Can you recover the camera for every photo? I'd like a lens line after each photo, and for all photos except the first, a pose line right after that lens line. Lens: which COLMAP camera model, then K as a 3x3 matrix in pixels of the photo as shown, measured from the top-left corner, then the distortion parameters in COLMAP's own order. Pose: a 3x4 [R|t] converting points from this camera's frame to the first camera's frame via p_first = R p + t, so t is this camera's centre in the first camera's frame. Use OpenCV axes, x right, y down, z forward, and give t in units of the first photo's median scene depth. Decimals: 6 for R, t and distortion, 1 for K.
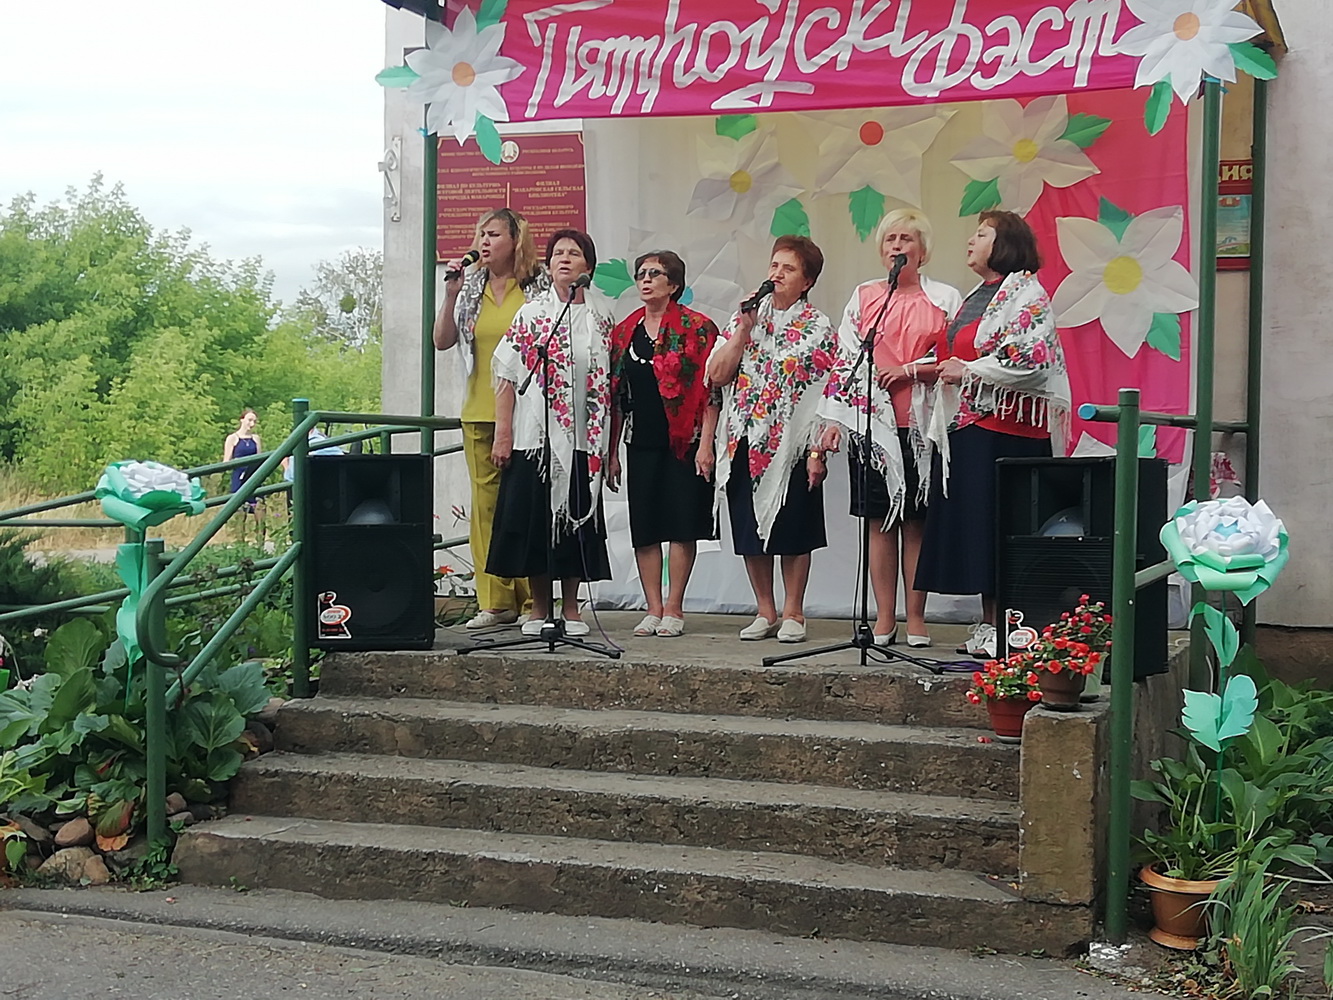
lens RADIAL K [[2045.1, 0, 666.5], [0, 2045.1, 500.0], [0, 0, 1]] dist [0.106034, -0.518838]
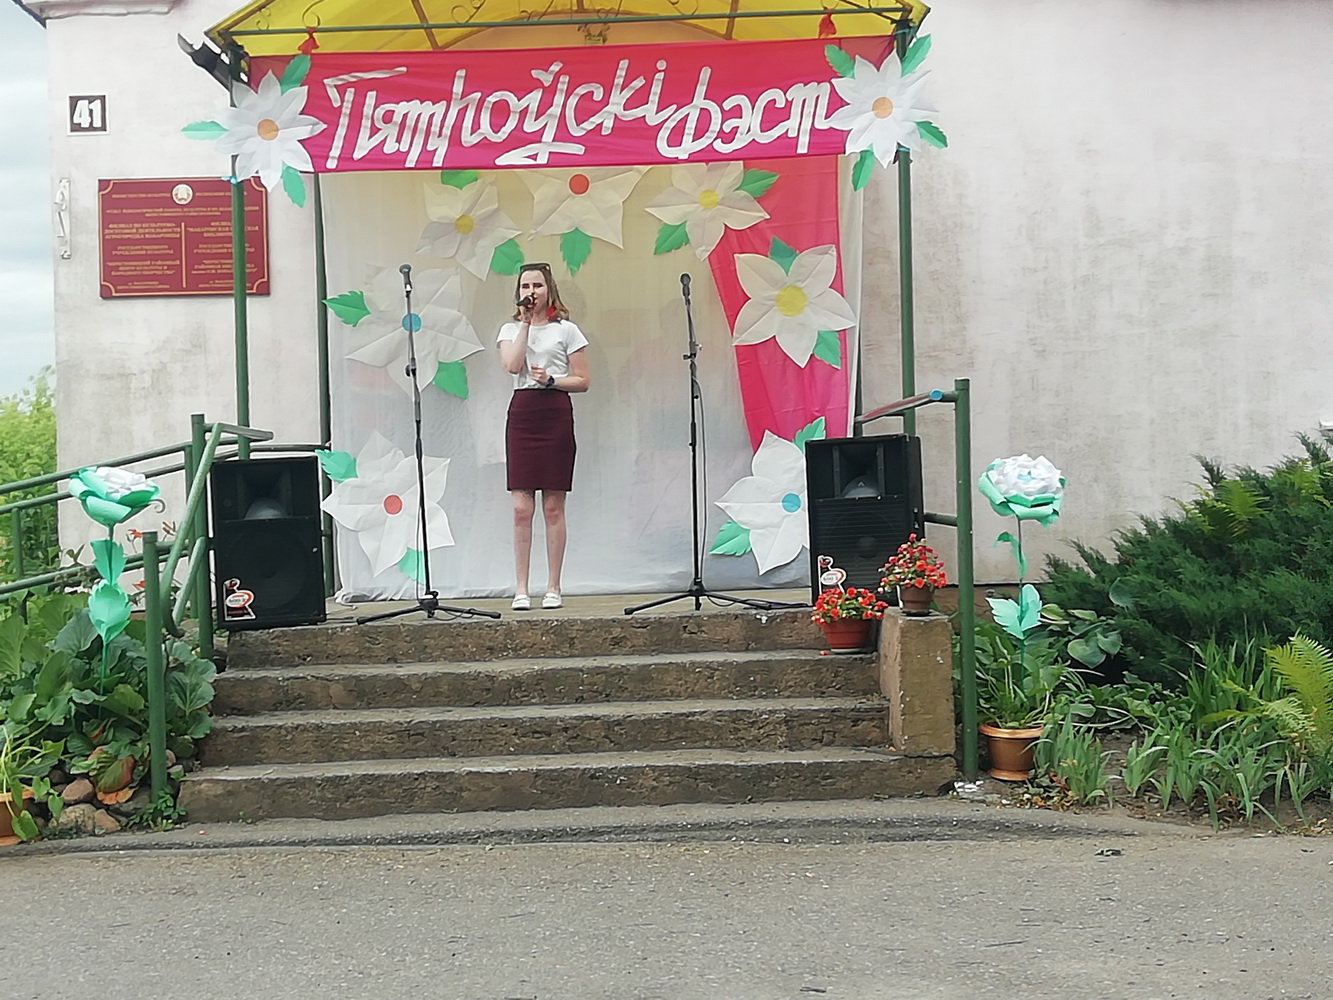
lens RADIAL K [[2147.3, 0, 666.5], [0, 2147.3, 500.0], [0, 0, 1]] dist [0.054200, -0.003818]
pose [[0.939201, -0.039225, 0.341121, -0.373782], [0.047601, 0.998735, -0.016217, 0.034136], [-0.340053, 0.031469, 0.939880, -0.235772]]
